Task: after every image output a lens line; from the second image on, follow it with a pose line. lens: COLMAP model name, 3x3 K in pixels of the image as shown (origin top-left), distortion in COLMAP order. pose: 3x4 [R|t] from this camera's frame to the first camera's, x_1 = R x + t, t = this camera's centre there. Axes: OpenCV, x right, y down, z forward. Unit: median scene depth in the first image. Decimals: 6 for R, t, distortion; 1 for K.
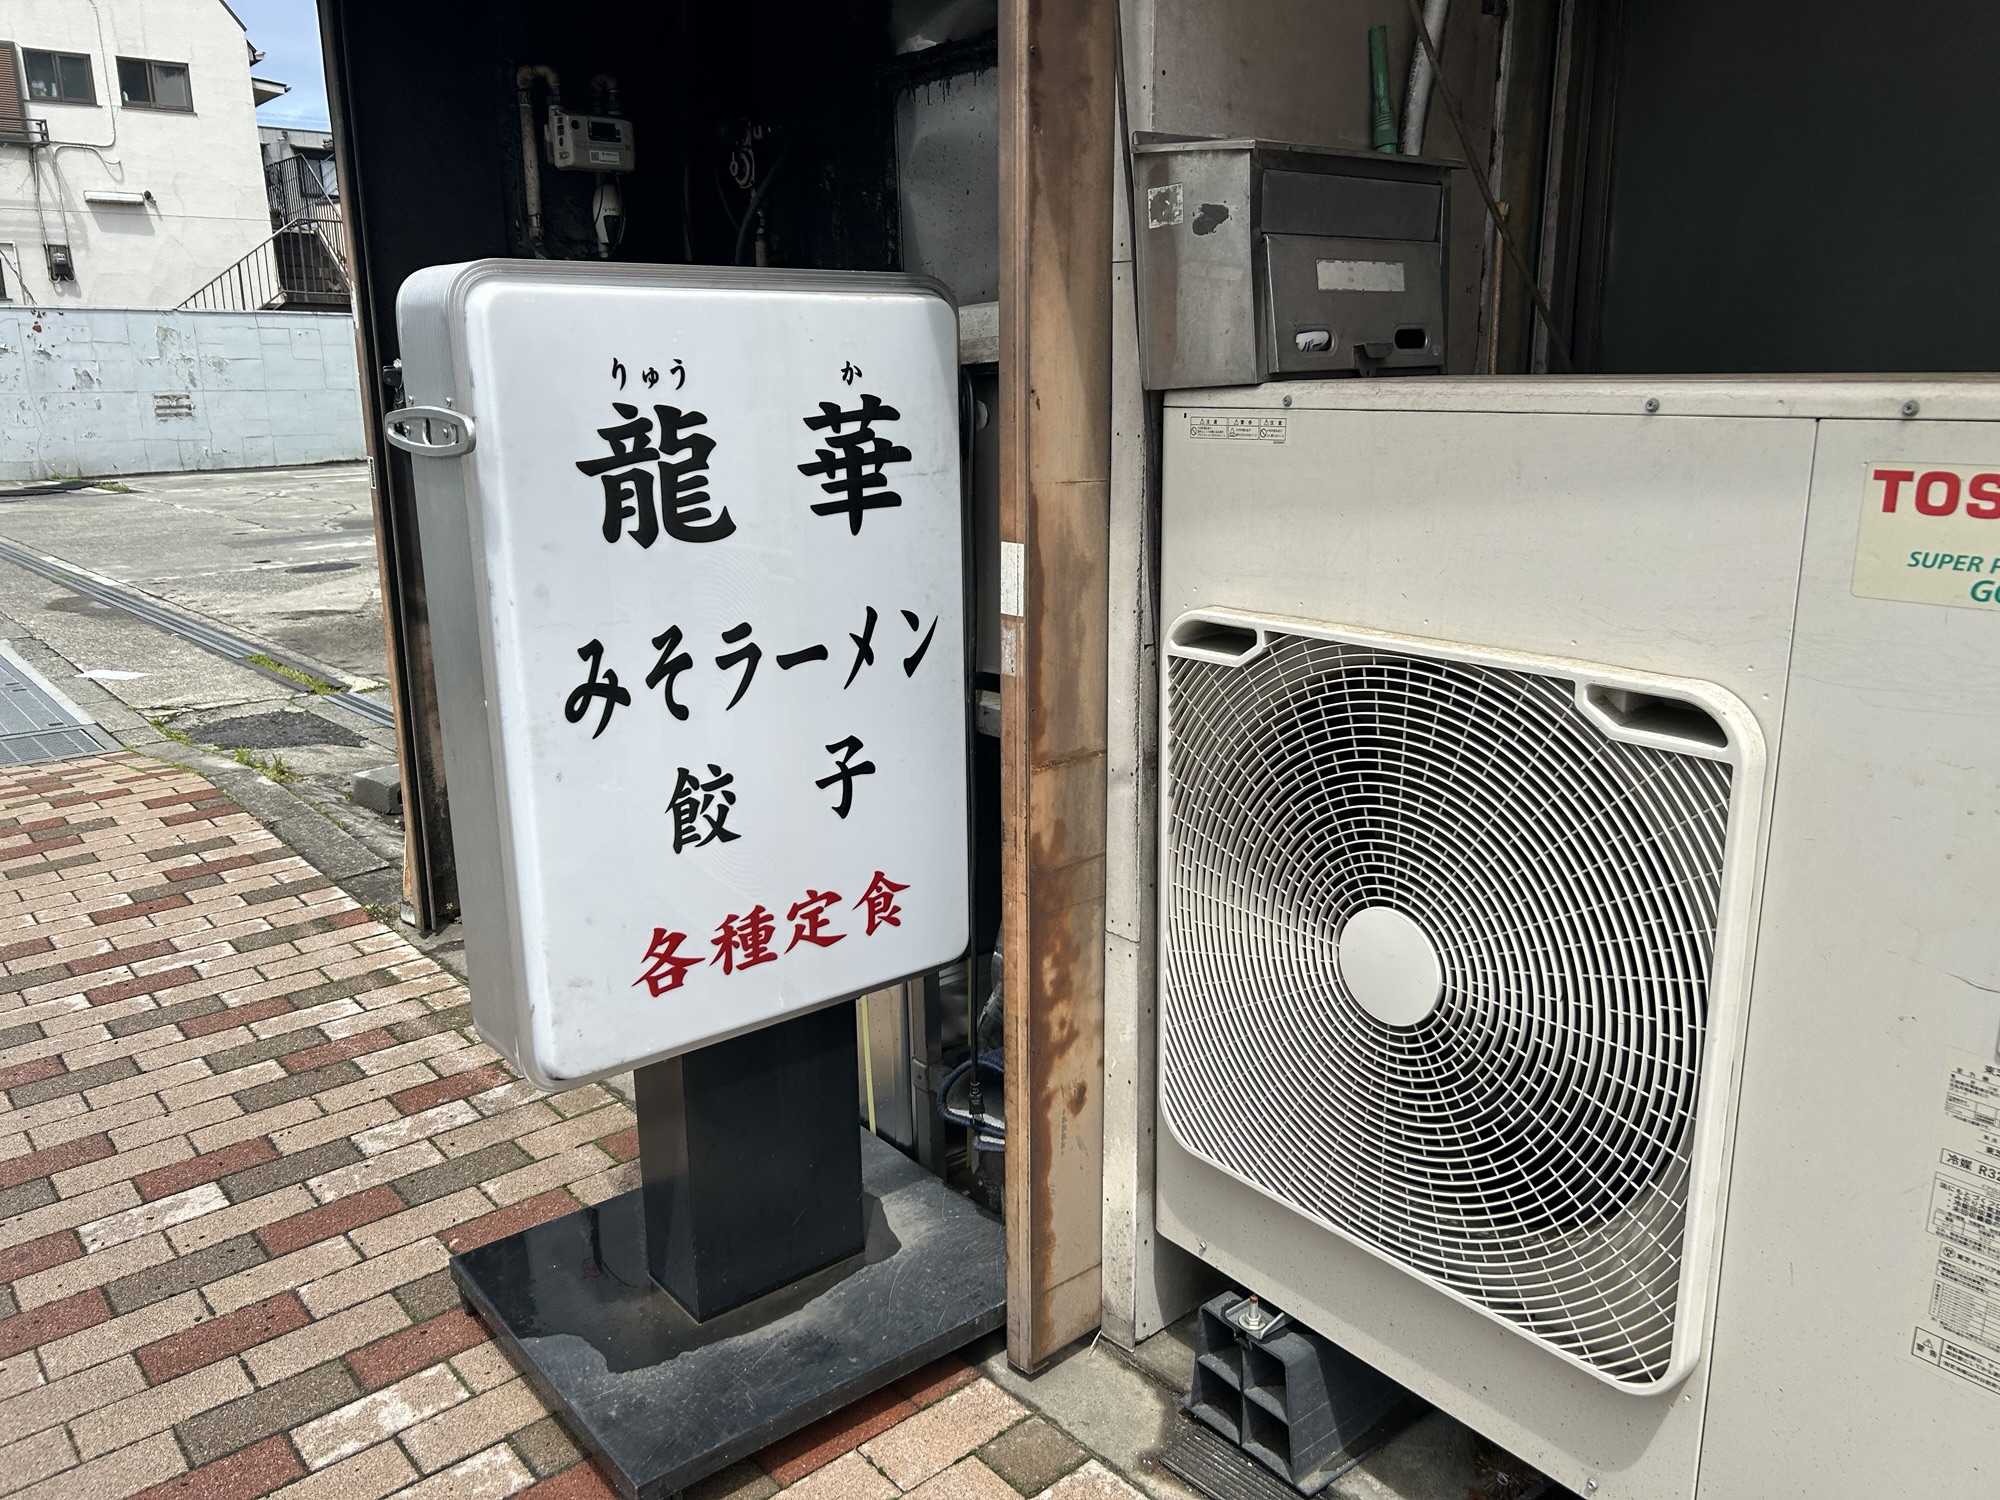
lens RADIAL K [[1499.2, 0, 1011.7], [0, 1499.2, 767.2], [0, 0, 1]] dist [0.040784, -0.047902]
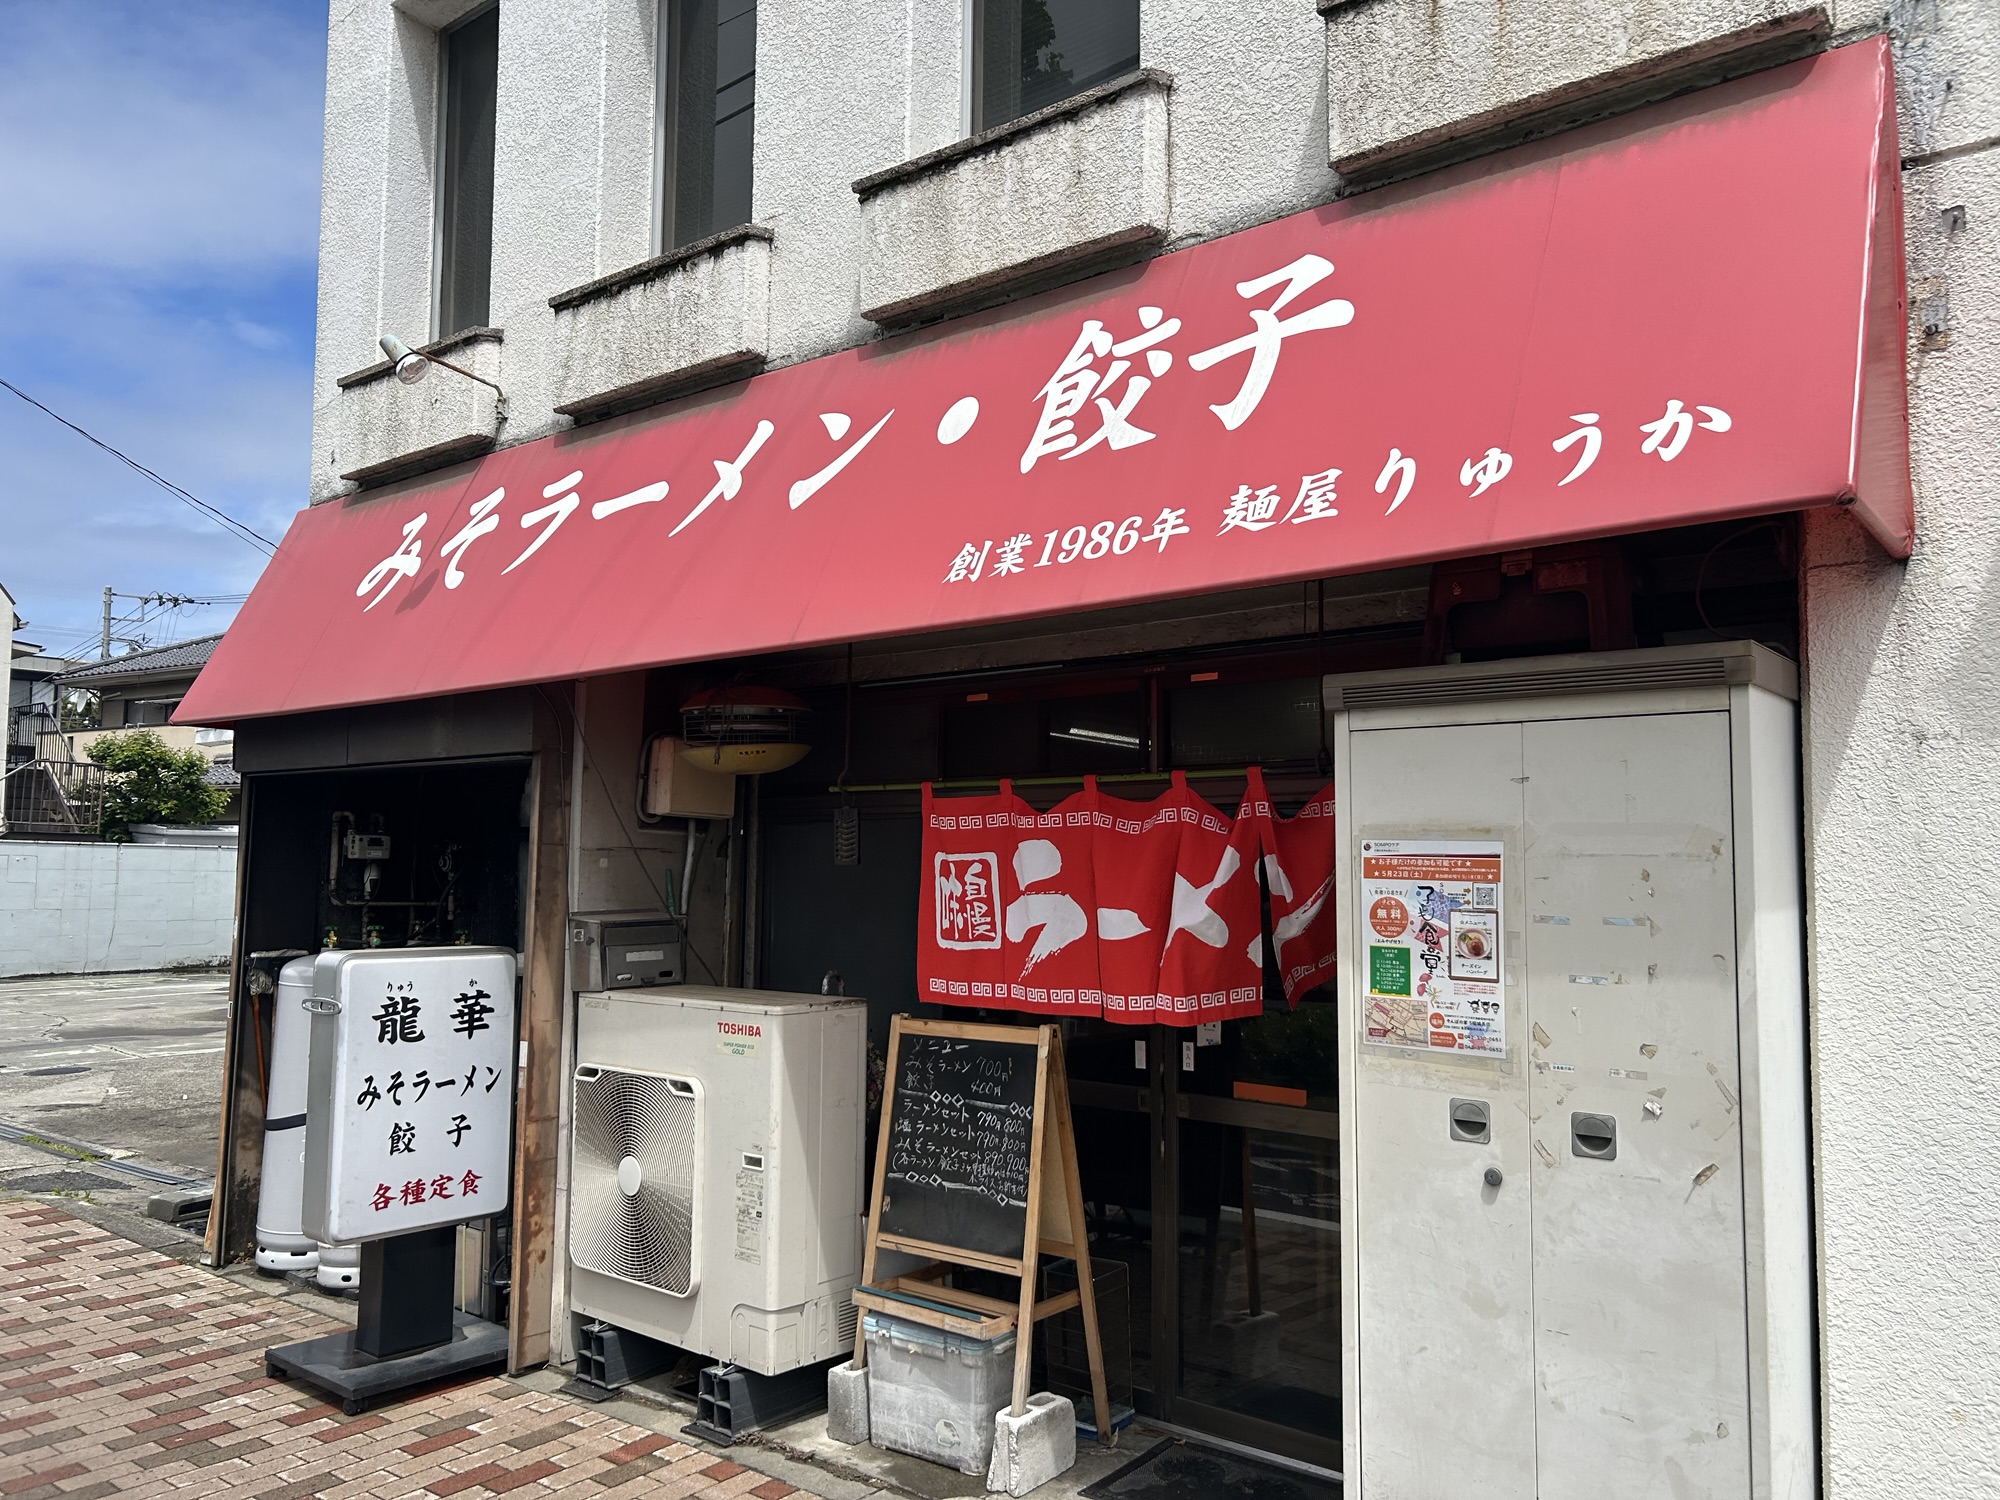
lens RADIAL K [[1499.2, 0, 1014.4], [0, 1499.2, 762.0], [0, 0, 1]] dist [0.040784, -0.047902]
pose [[0.982077, 0.031641, 0.185805, 0.350940], [0.031485, 0.944417, -0.327238, 0.305899], [-0.185831, 0.327223, 0.926494, -1.945260]]
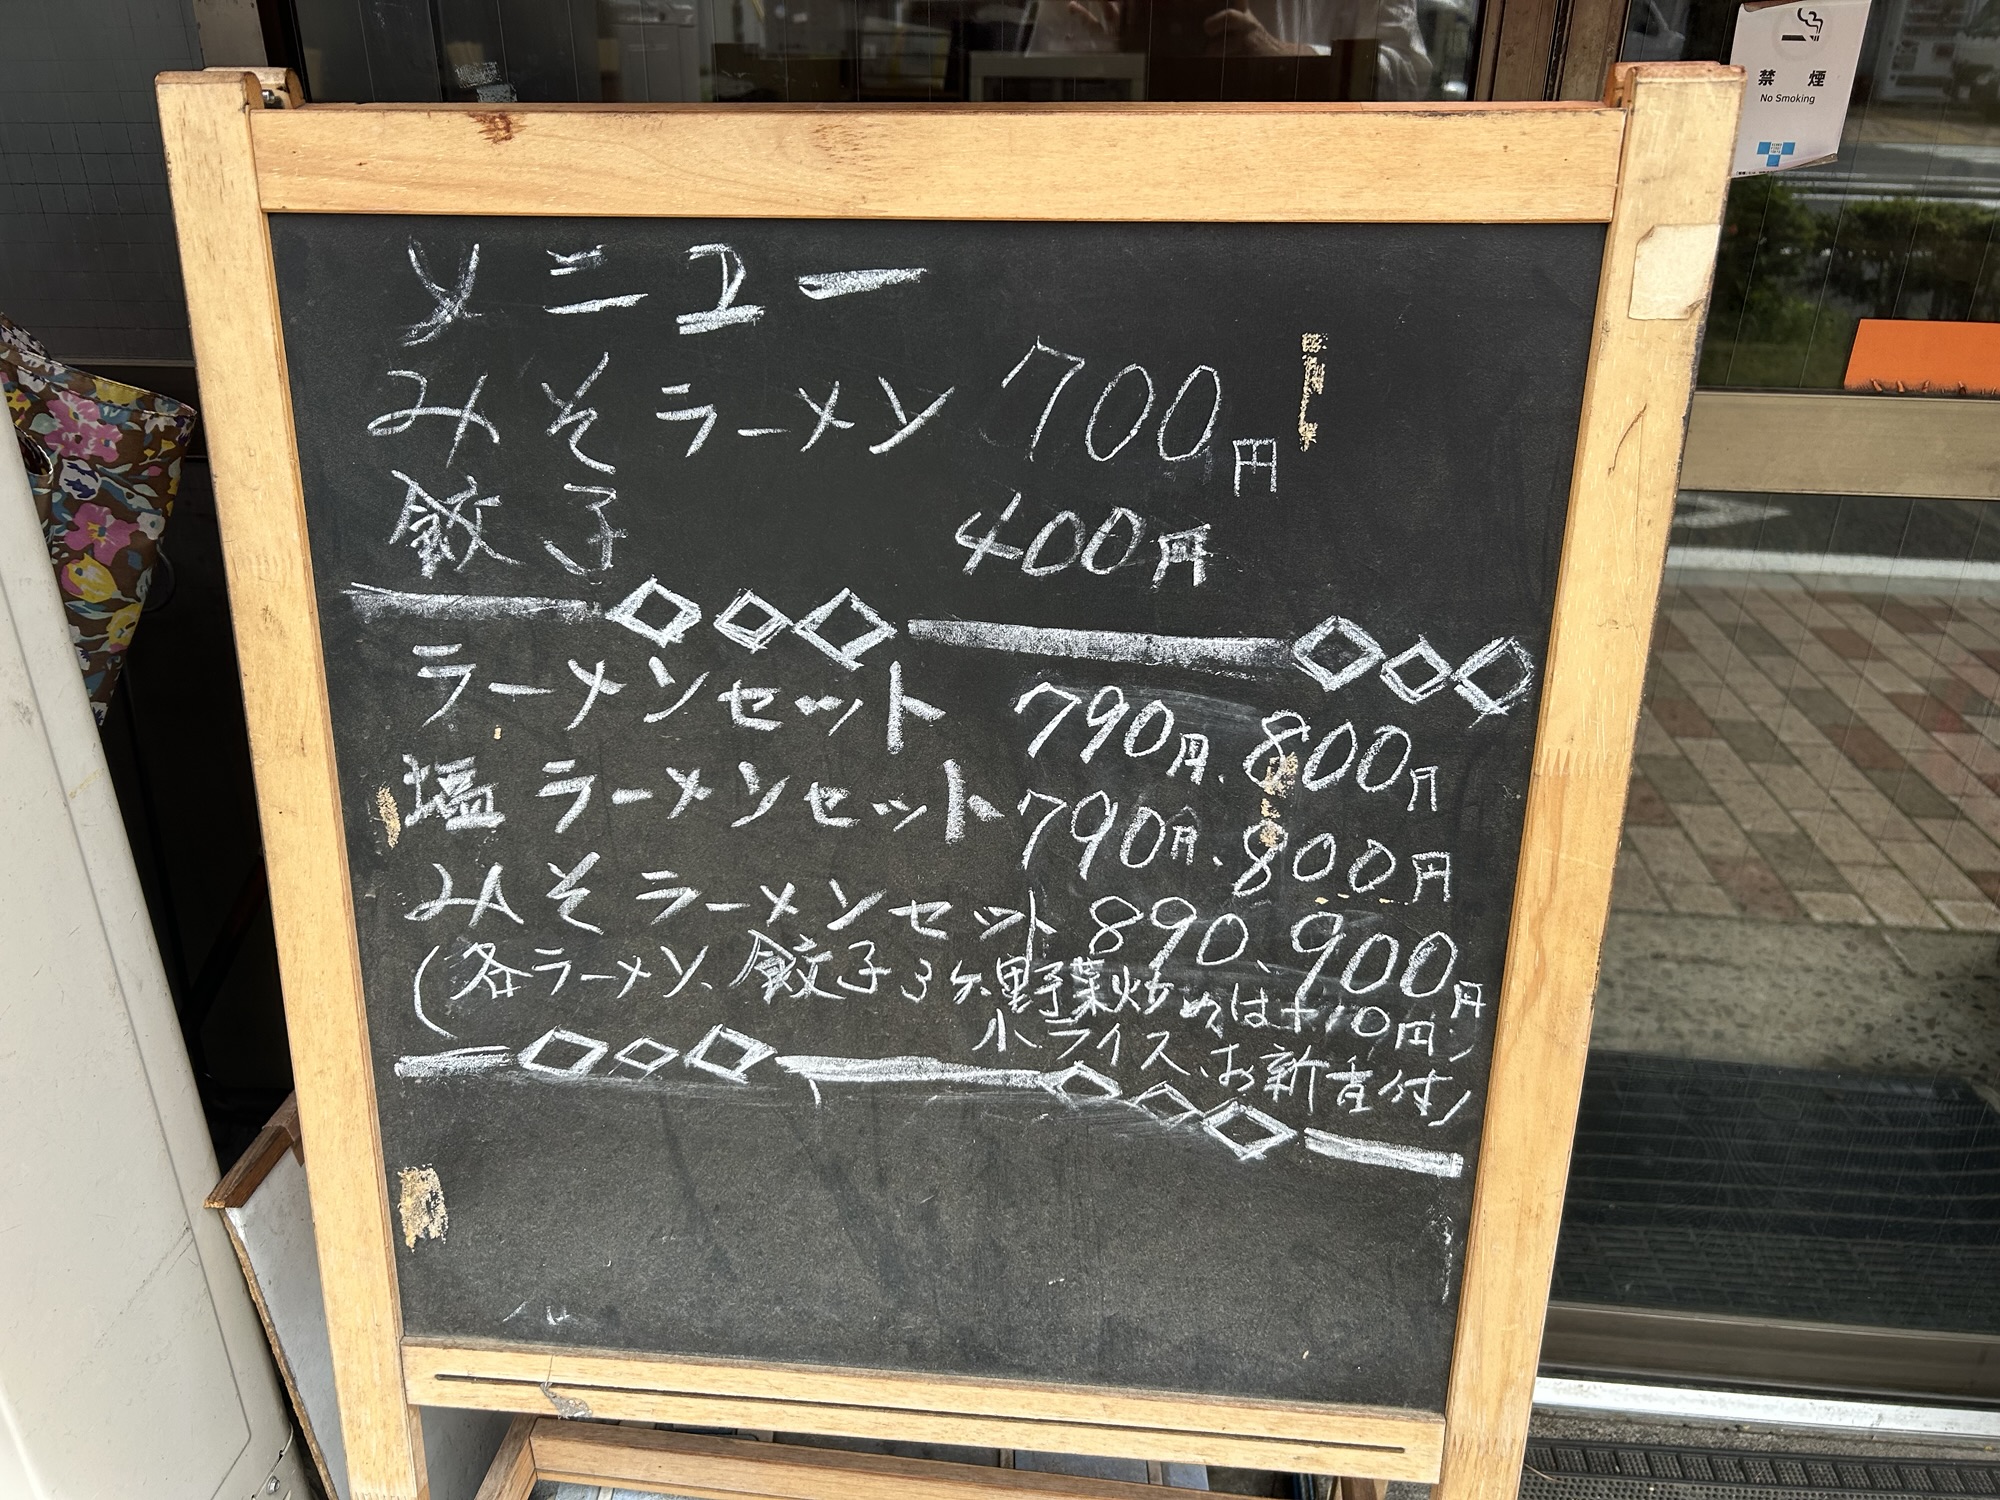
lens RADIAL K [[1499.2, 0, 983.5], [0, 1499.2, 747.1], [0, 0, 1]] dist [0.040784, -0.047902]
pose [[0.705820, -0.289922, 0.646346, 0.494610], [0.168041, 0.954895, 0.244821, -0.030157], [-0.688172, -0.064187, 0.722703, 0.173135]]
